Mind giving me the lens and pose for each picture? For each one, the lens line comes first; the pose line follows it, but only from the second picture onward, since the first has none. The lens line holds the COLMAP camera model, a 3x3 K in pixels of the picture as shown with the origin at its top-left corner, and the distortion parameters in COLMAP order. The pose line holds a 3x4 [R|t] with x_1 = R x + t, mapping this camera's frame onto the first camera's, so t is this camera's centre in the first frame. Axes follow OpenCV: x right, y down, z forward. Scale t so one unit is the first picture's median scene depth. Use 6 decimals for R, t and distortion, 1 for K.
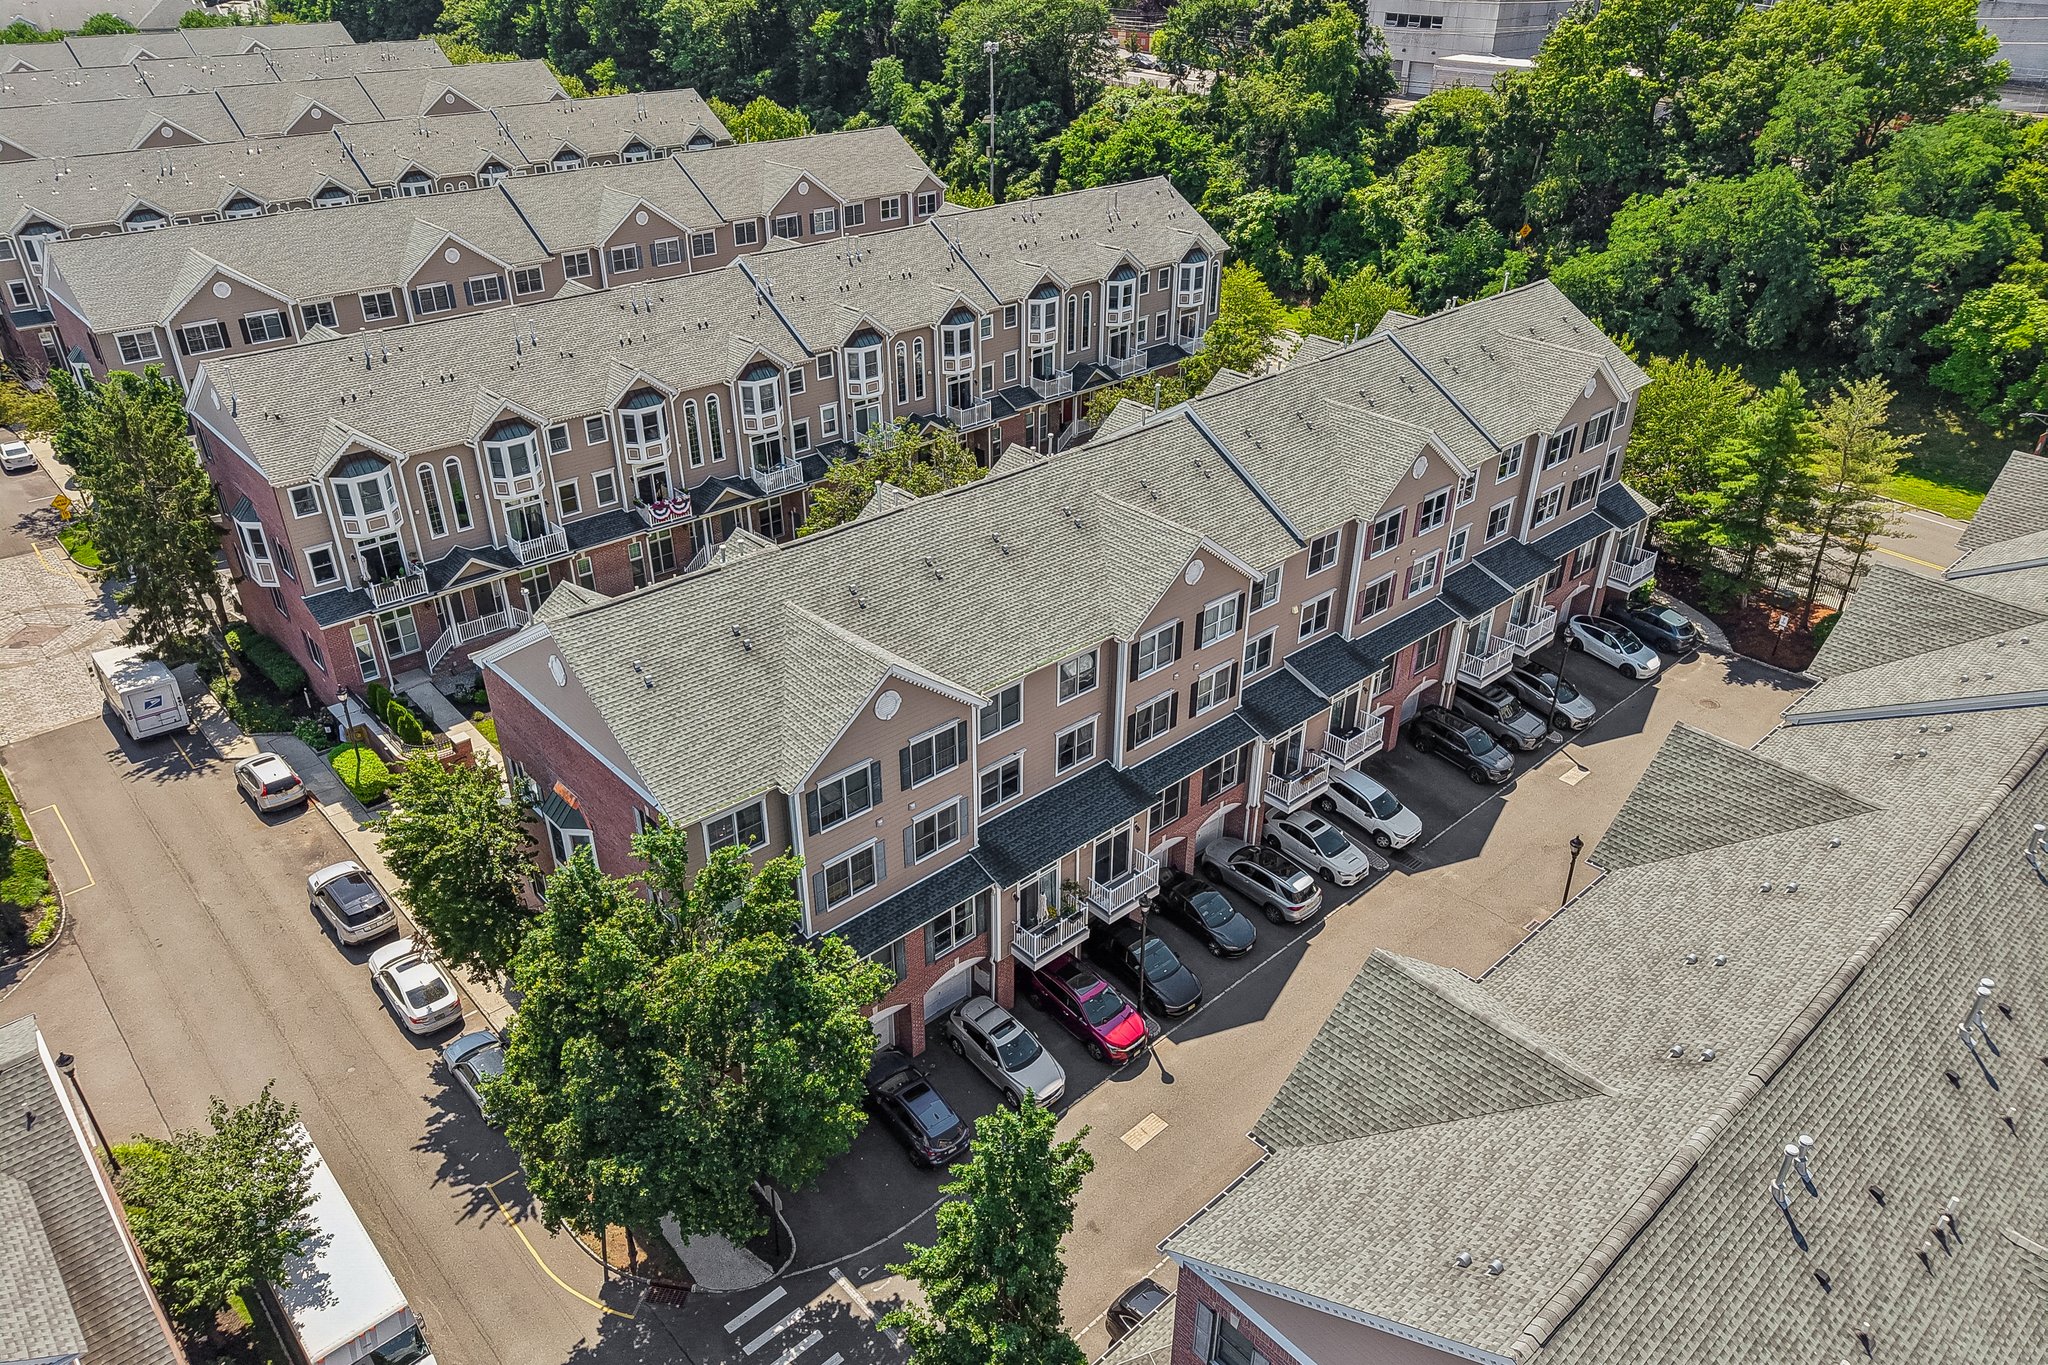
lens RADIAL K [[1374.4, 0, 1024.0], [0, 1374.4, 682.5], [0, 0, 1]] dist [0.021814, -0.000029]
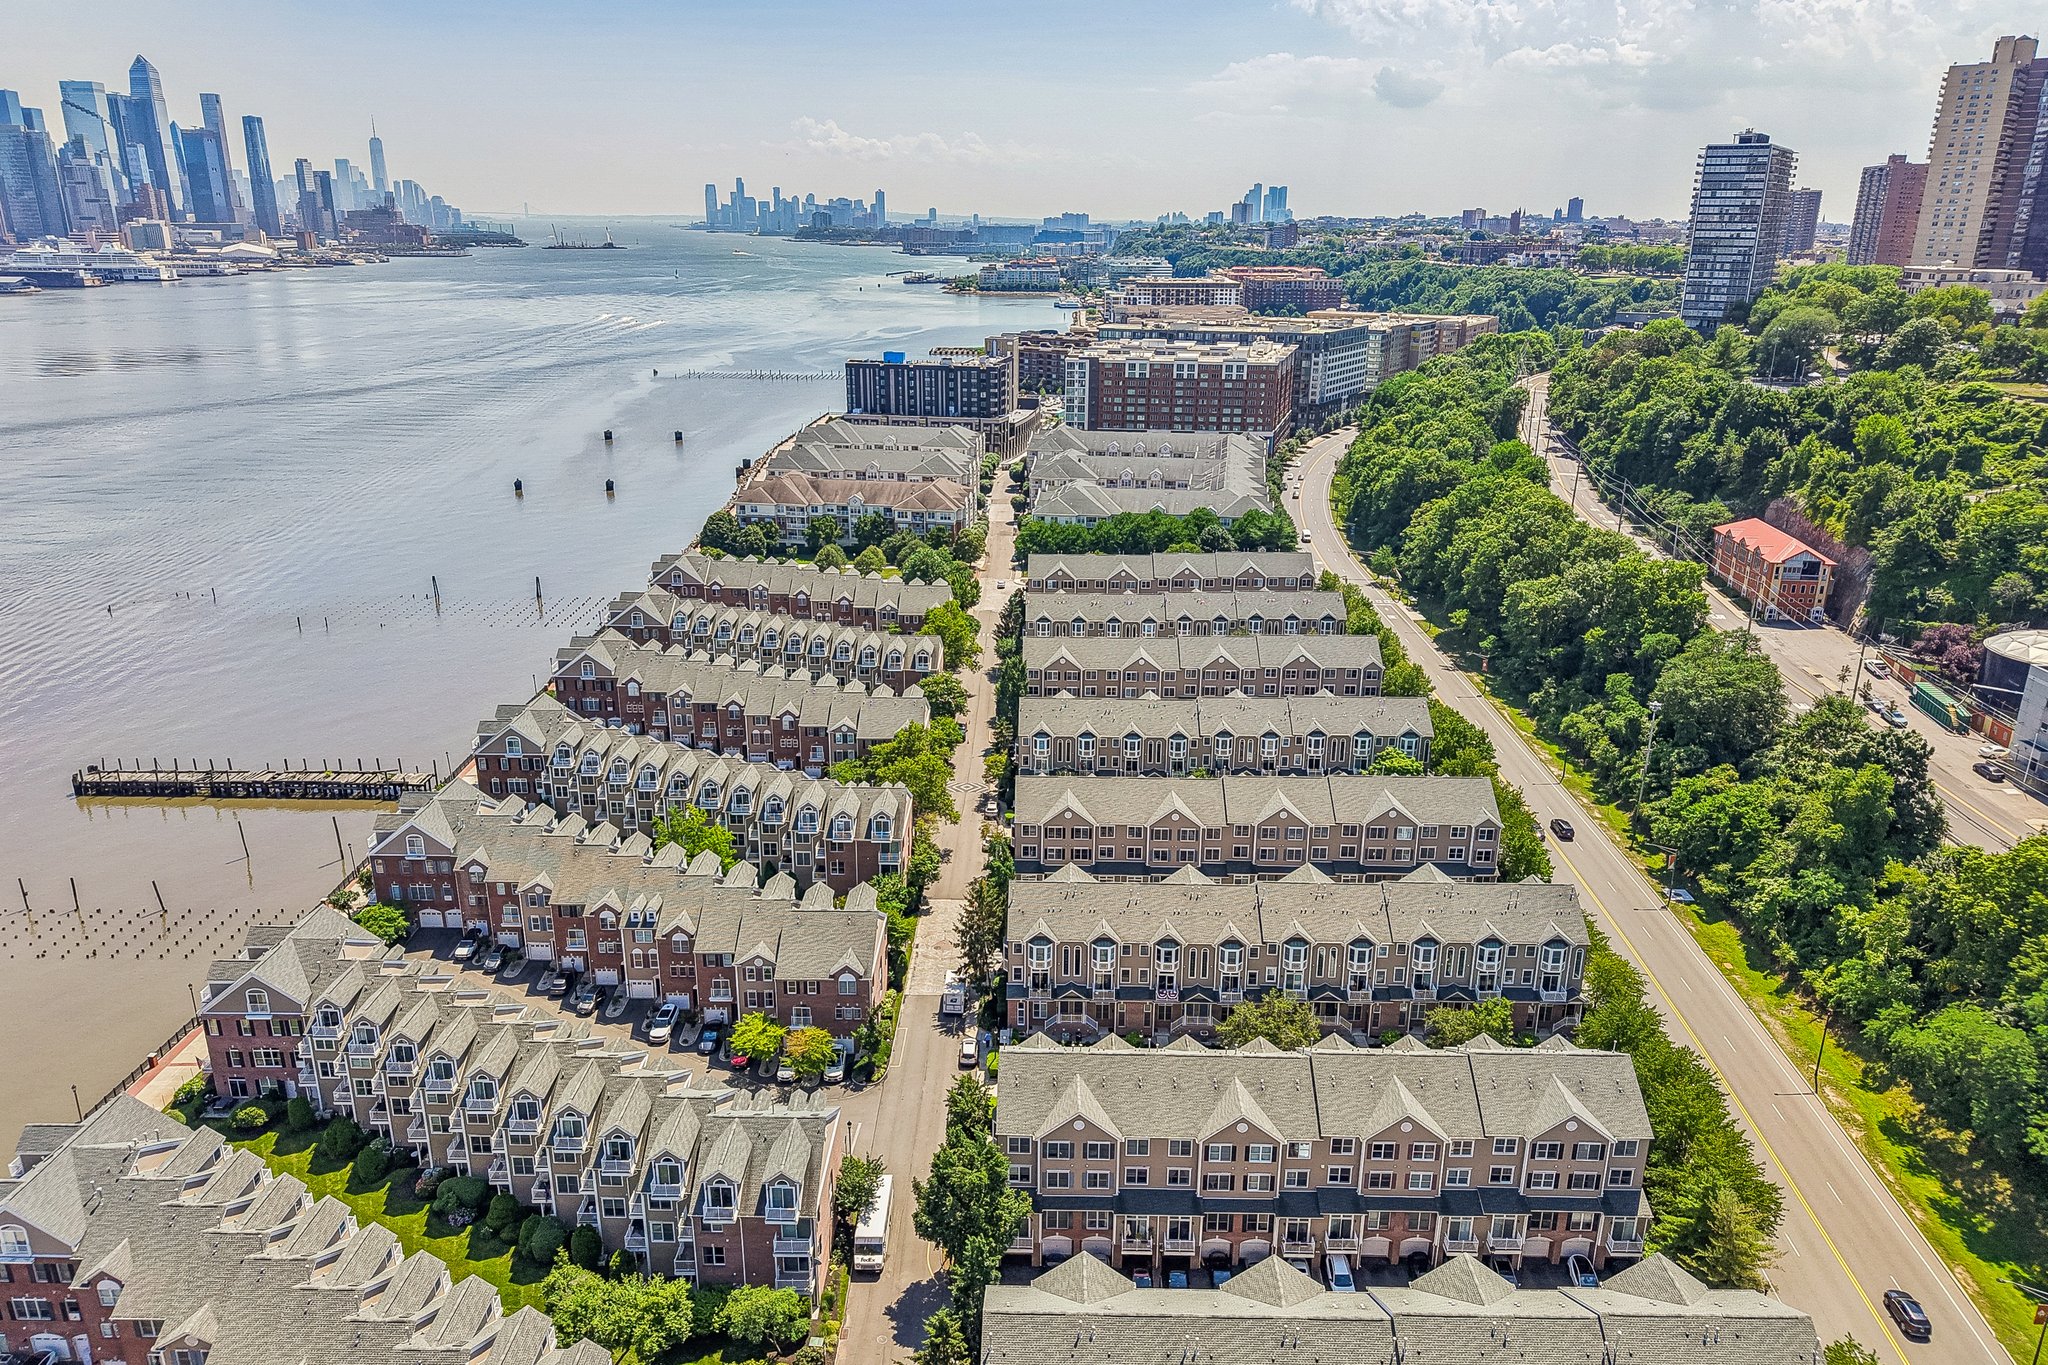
lens RADIAL K [[1411.1, 0, 1028.0], [0, 1411.1, 680.7], [0, 0, 1]] dist [0.021042, -0.024100]
pose [[0.729962, 0.216599, -0.648260, 0.942596], [-0.346642, 0.934748, -0.078008, -0.358557], [0.589063, 0.281657, 0.757412, -0.946586]]
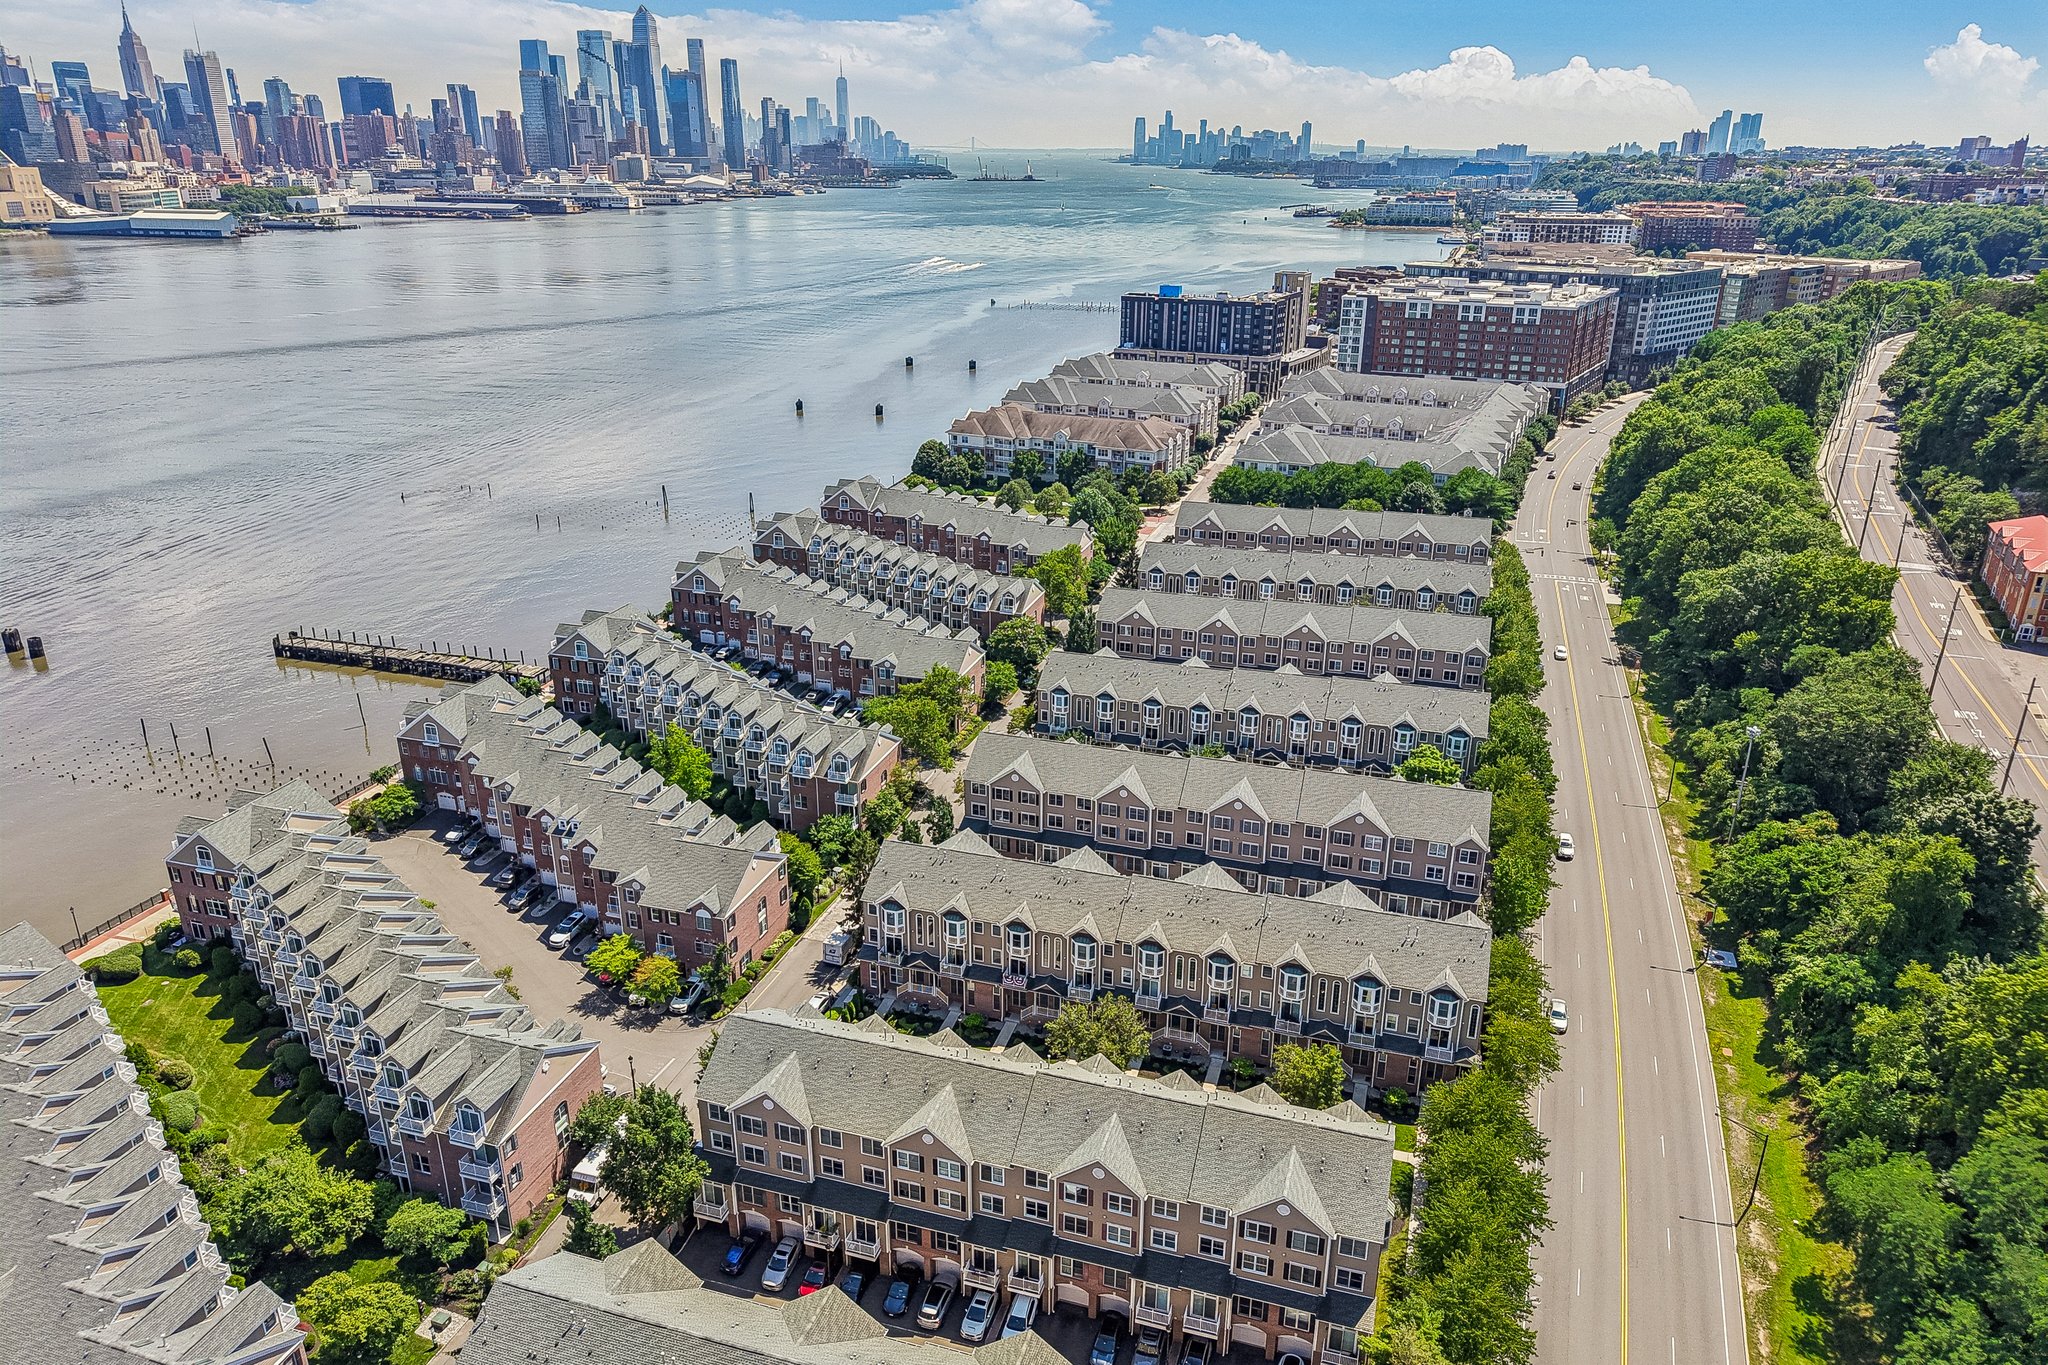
lens RADIAL K [[1383.7, 0, 1024.0], [0, 1383.7, 682.5], [0, 0, 1]] dist [0.004500, -0.002461]
pose [[0.500847, 0.312805, -0.807035, 1.301501], [-0.435035, 0.897053, 0.077713, -0.720926], [0.748262, 0.312166, 0.585368, -0.293271]]
